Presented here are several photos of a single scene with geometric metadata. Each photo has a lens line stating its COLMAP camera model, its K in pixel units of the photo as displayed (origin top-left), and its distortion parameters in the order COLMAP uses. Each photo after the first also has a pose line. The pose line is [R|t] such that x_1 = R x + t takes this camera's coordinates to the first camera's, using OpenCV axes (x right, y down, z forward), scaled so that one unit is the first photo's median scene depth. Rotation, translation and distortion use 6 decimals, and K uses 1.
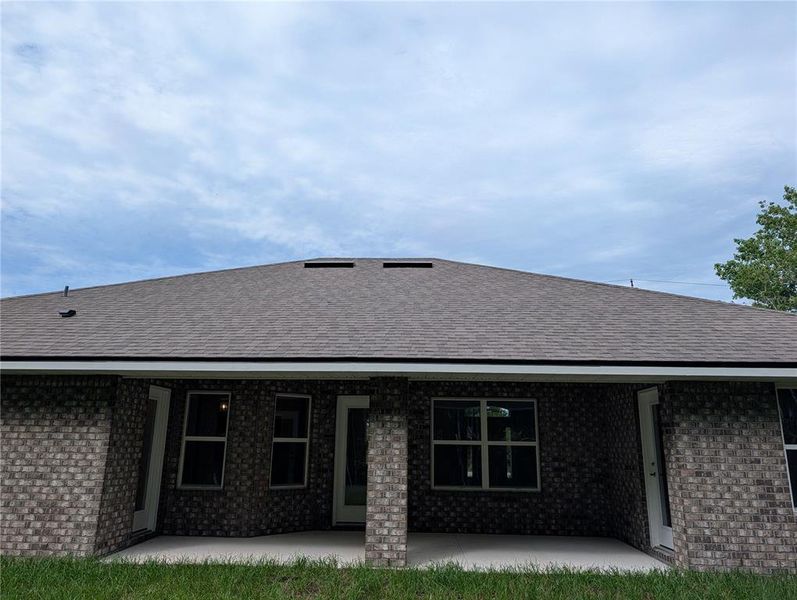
lens RADIAL K [[570.3, 0, 398.5], [0, 570.3, 300.0], [0, 0, 1]] dist [-0.006367, -0.004967]
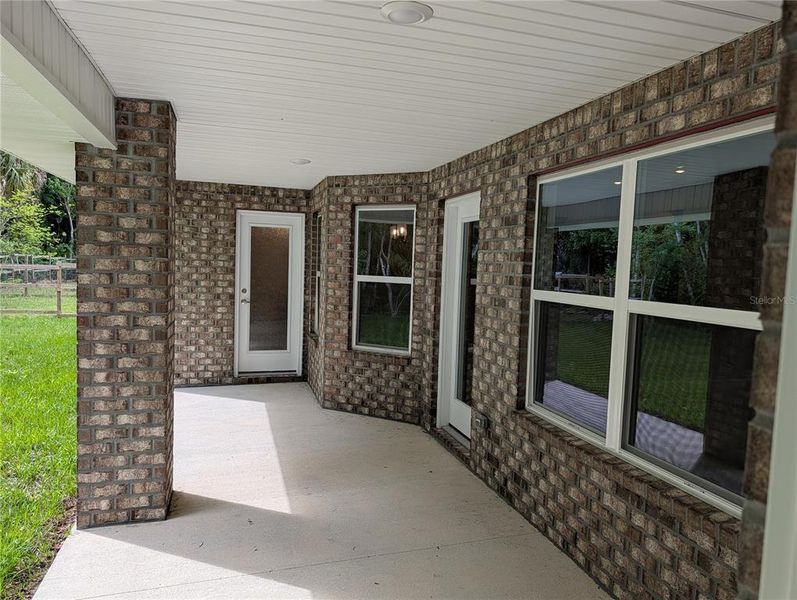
lens RADIAL K [[570.3, 0, 398.5], [0, 570.3, 300.0], [0, 0, 1]] dist [-0.006367, -0.004967]
pose [[0.300063, 0.057751, -0.952170, 0.411344], [0.203824, 0.971233, 0.123139, 0.194331], [0.931890, -0.231024, 0.279660, 0.835327]]
